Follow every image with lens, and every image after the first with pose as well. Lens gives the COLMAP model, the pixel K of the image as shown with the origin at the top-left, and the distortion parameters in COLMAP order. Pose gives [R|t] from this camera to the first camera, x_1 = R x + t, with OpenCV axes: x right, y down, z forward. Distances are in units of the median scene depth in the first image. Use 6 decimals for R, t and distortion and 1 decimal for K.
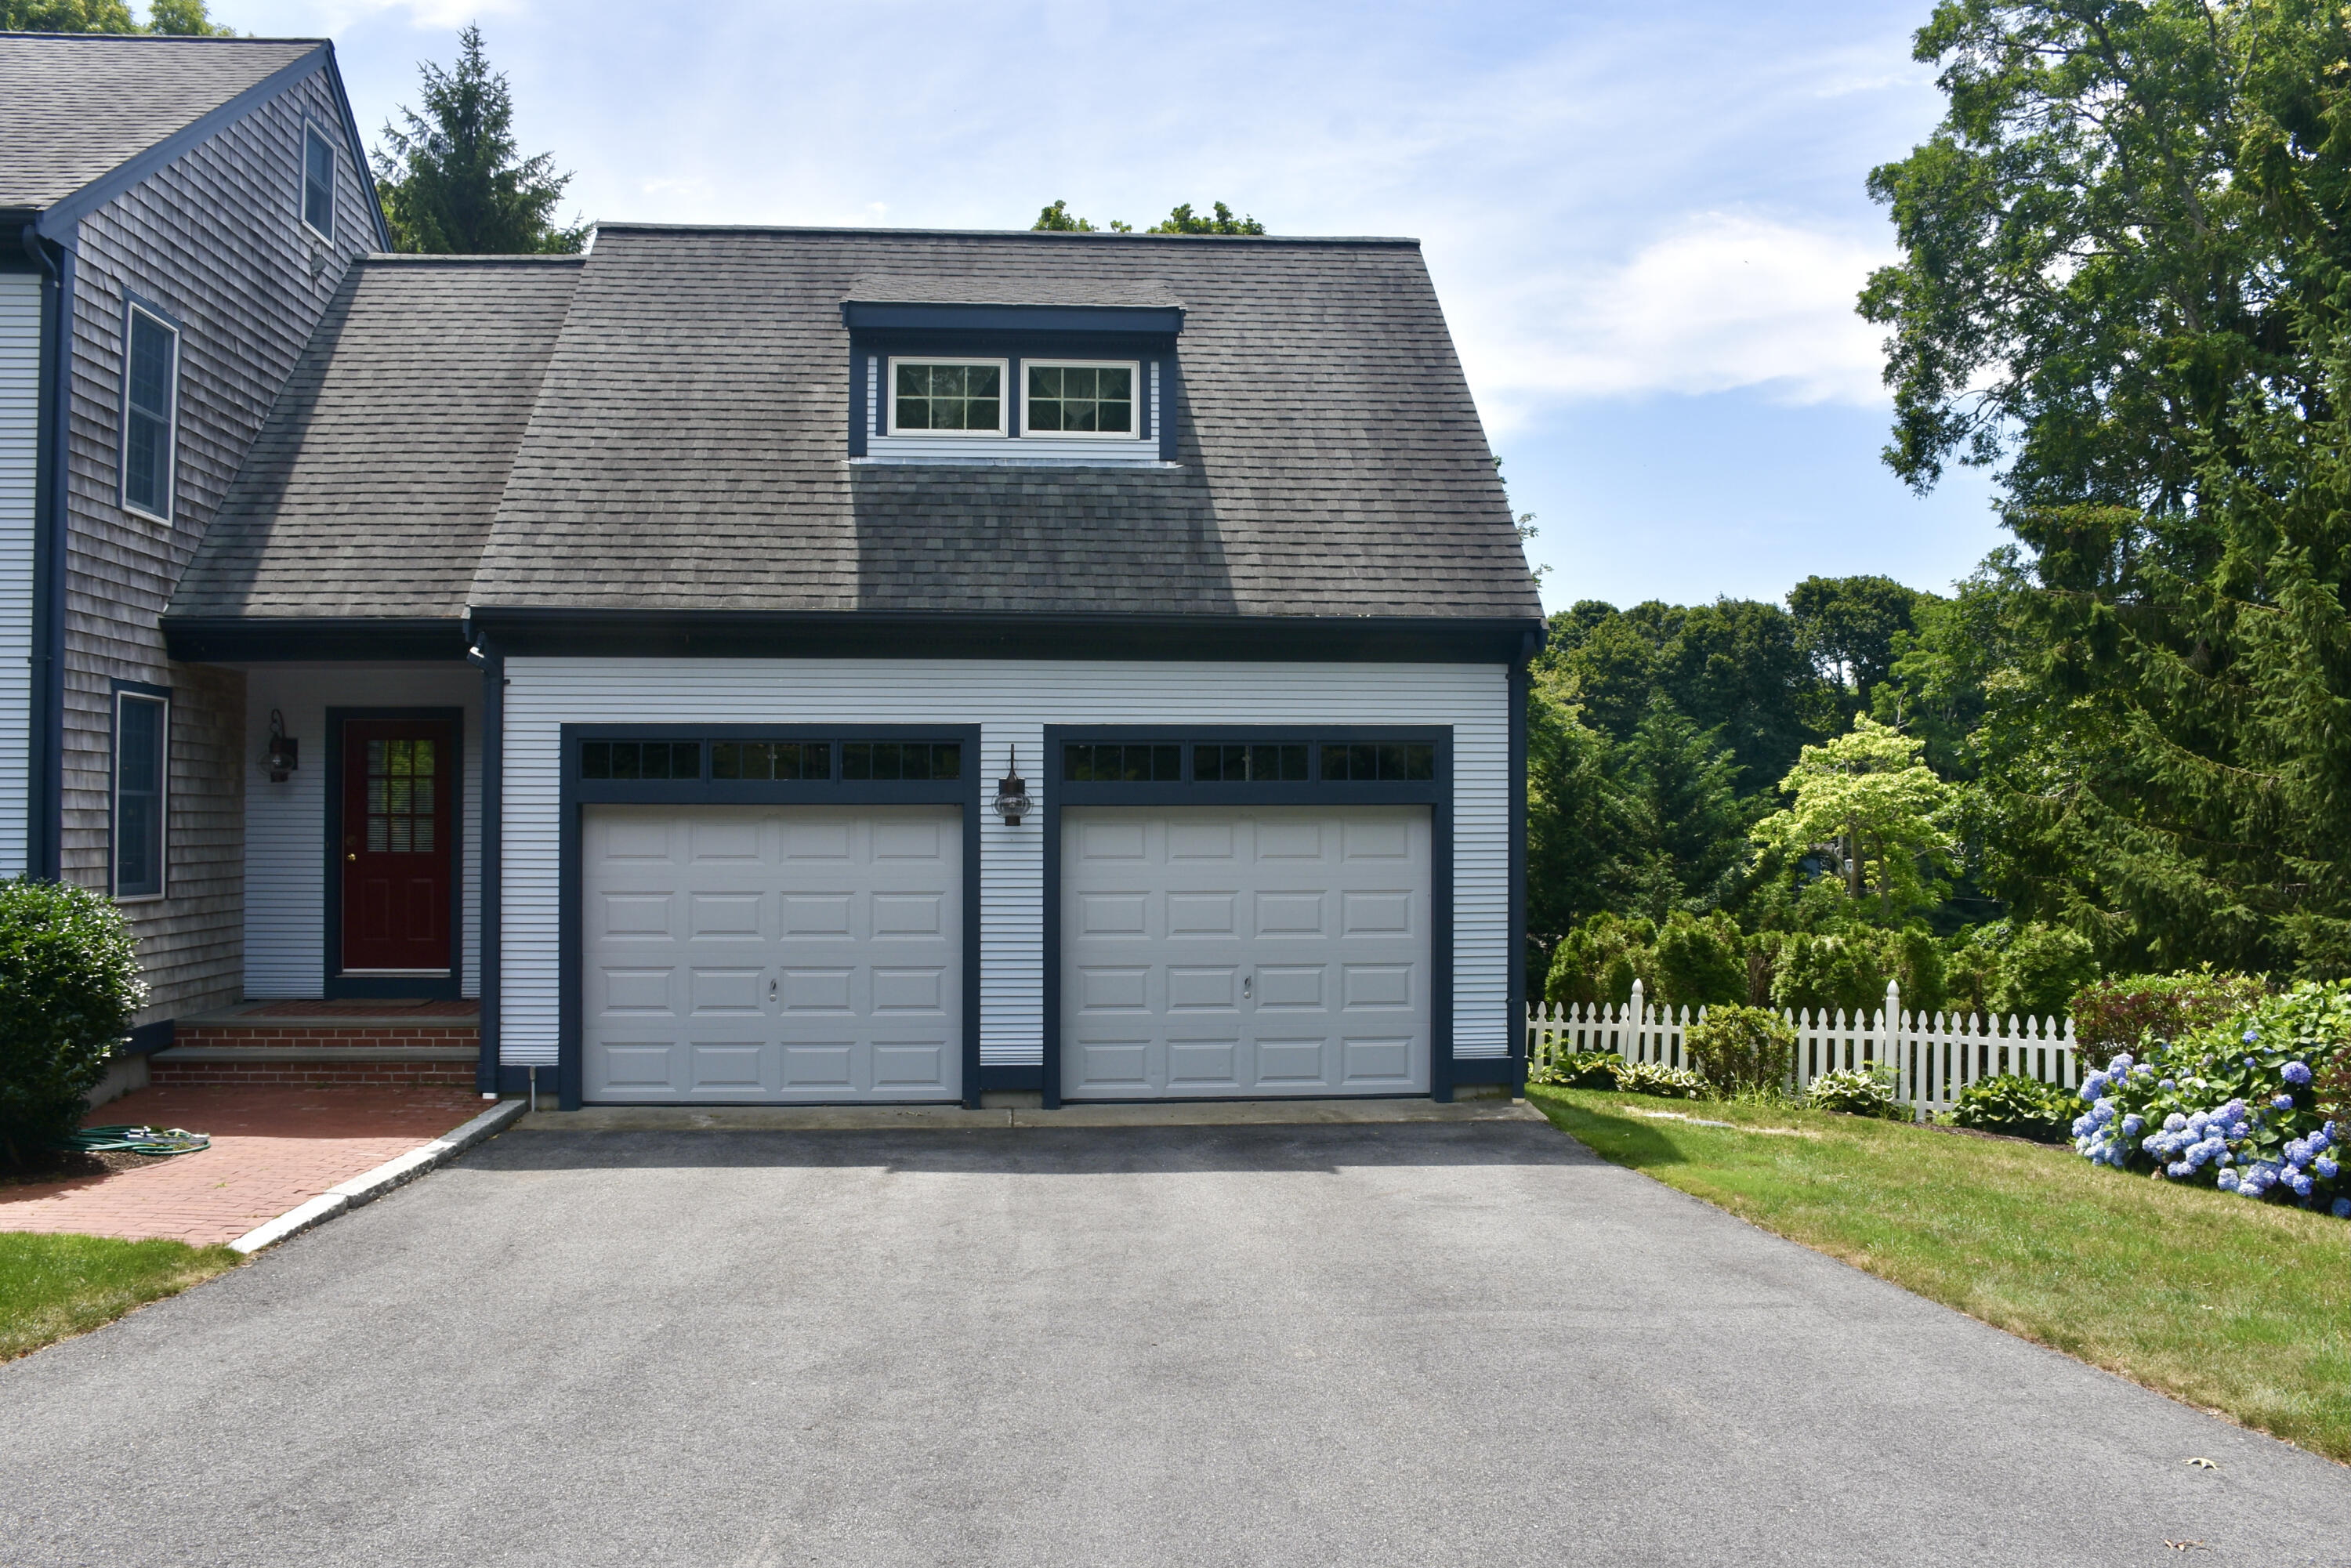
lens RADIAL K [[2046.4, 0, 1173.5], [0, 2046.4, 771.1], [0, 0, 1]] dist [-0.105736, 0.012098]
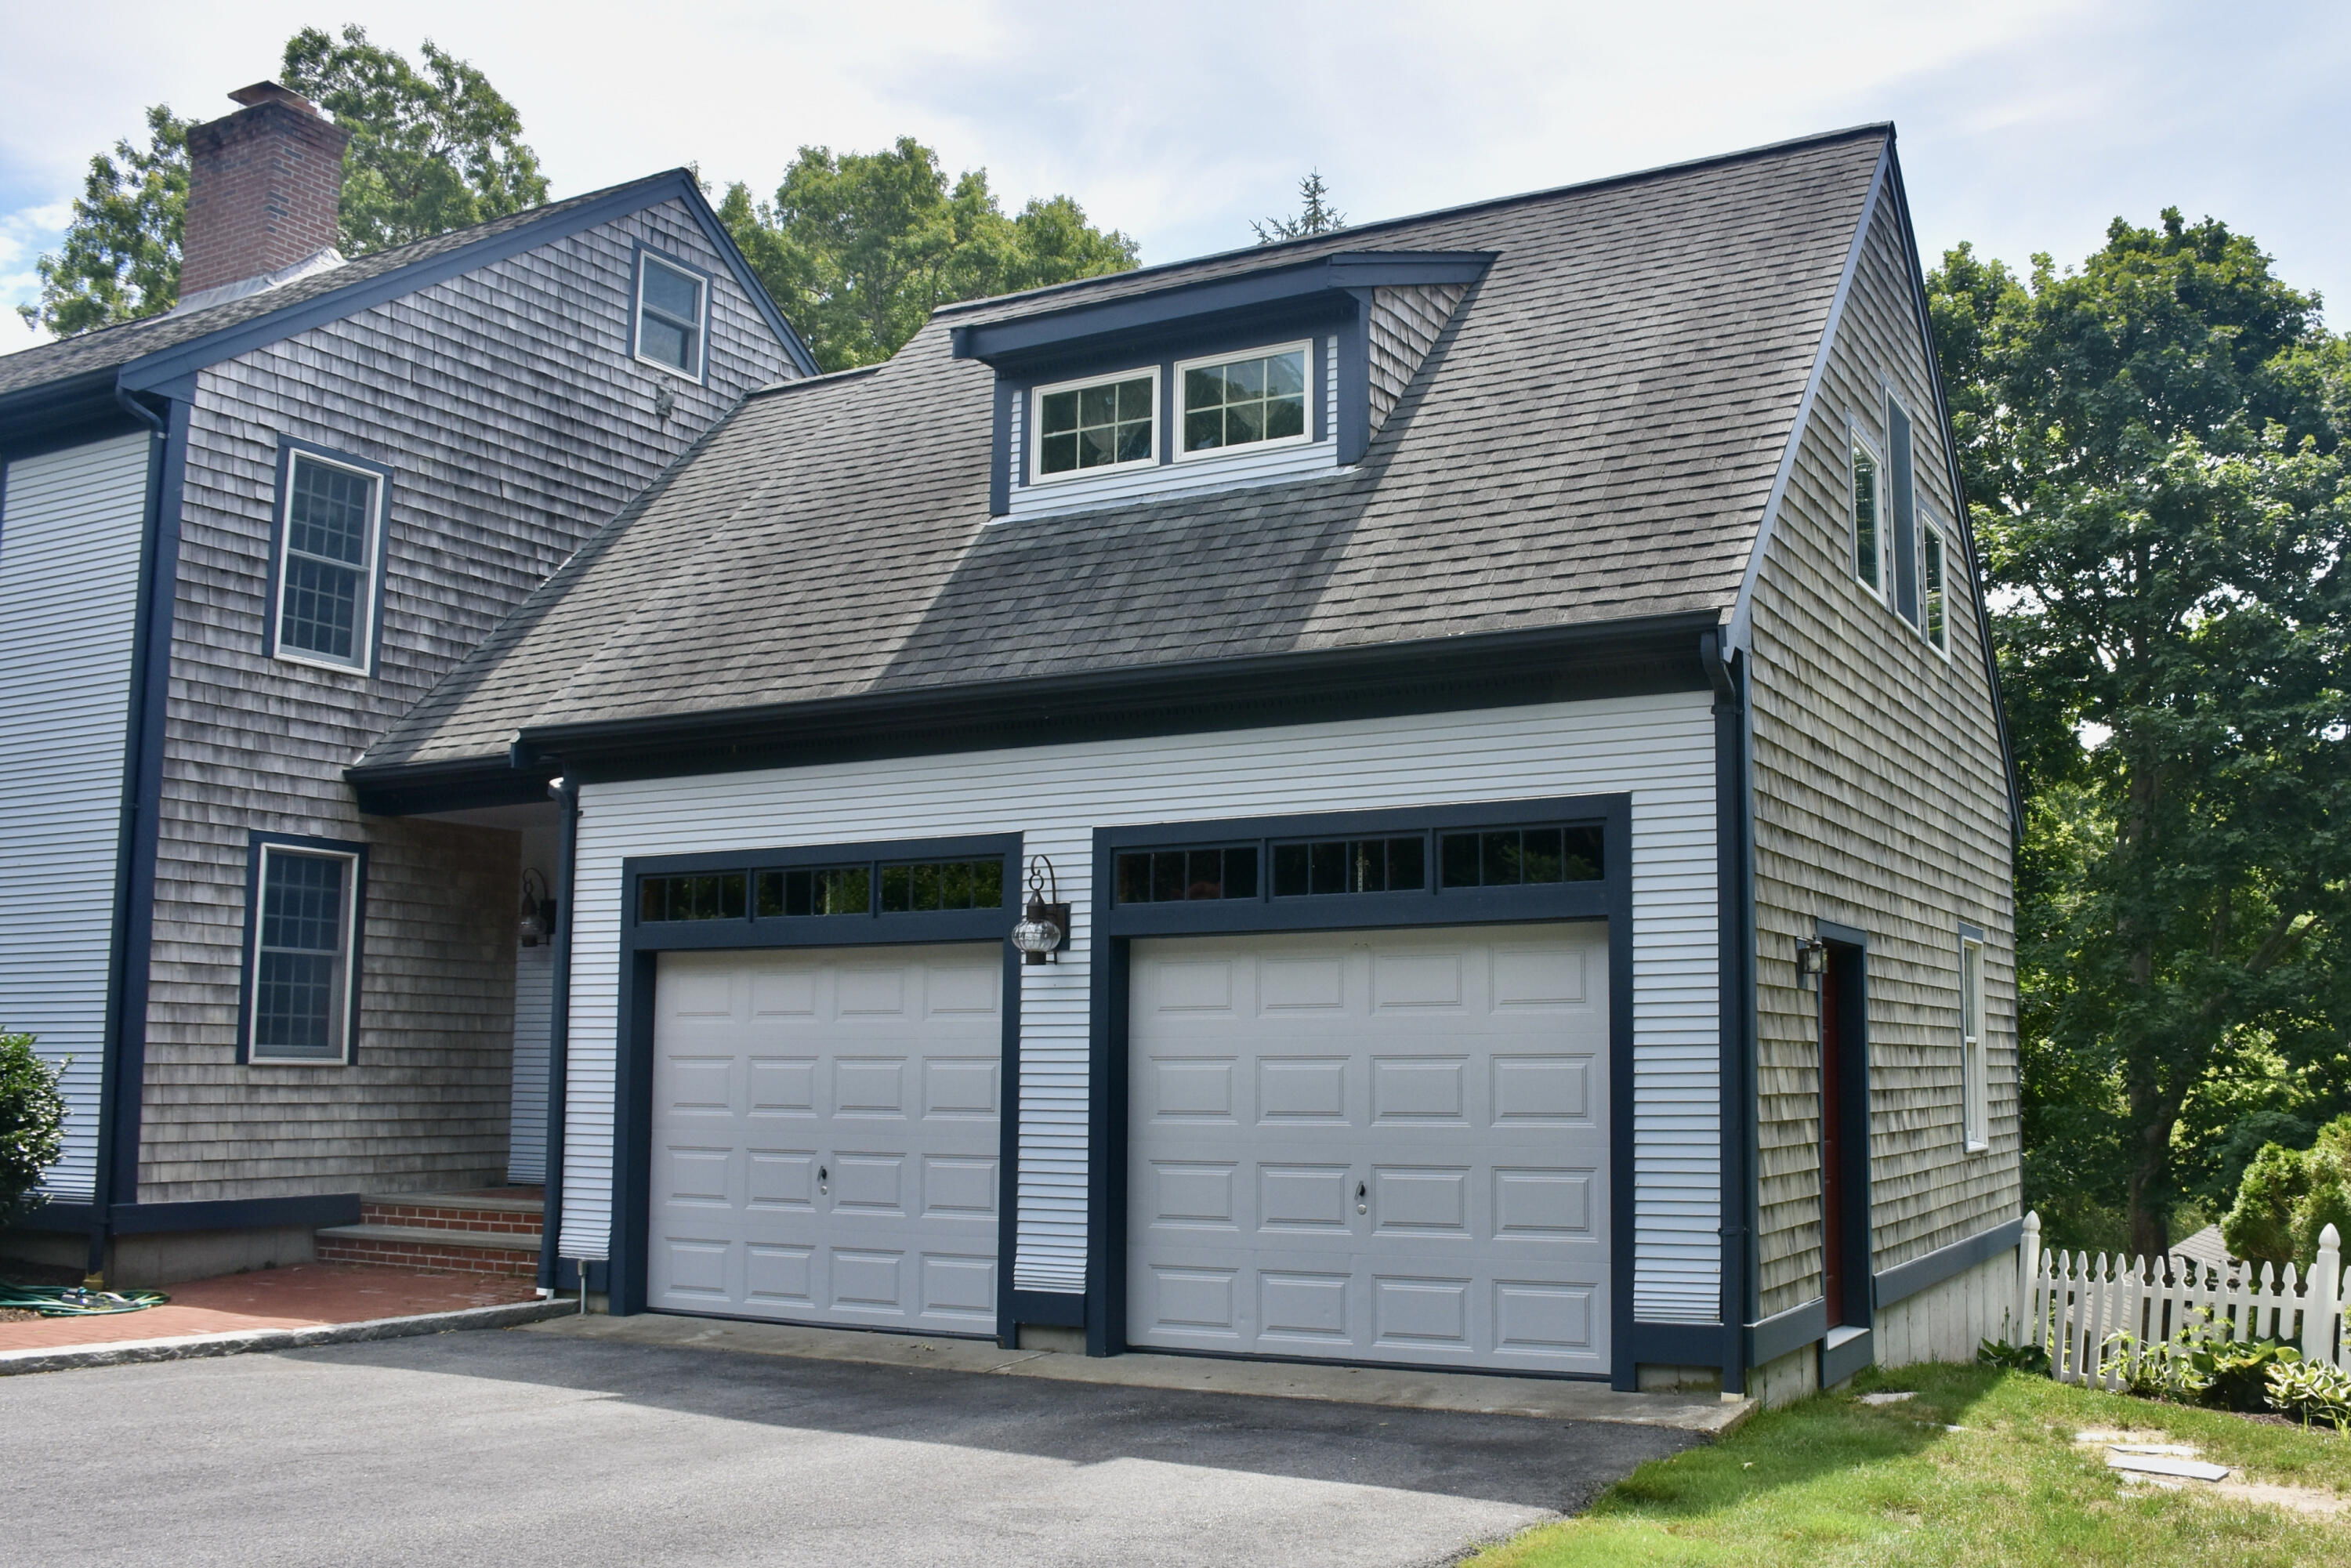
lens RADIAL K [[2247.2, 0, 1250.3], [0, 2247.2, 793.2], [0, 0, 1]] dist [-0.111882, -0.001588]
pose [[0.828553, -0.069318, -0.555604, 0.435335], [0.012835, 0.994398, -0.104921, 0.050526], [0.559764, 0.079802, 0.824800, 0.361481]]
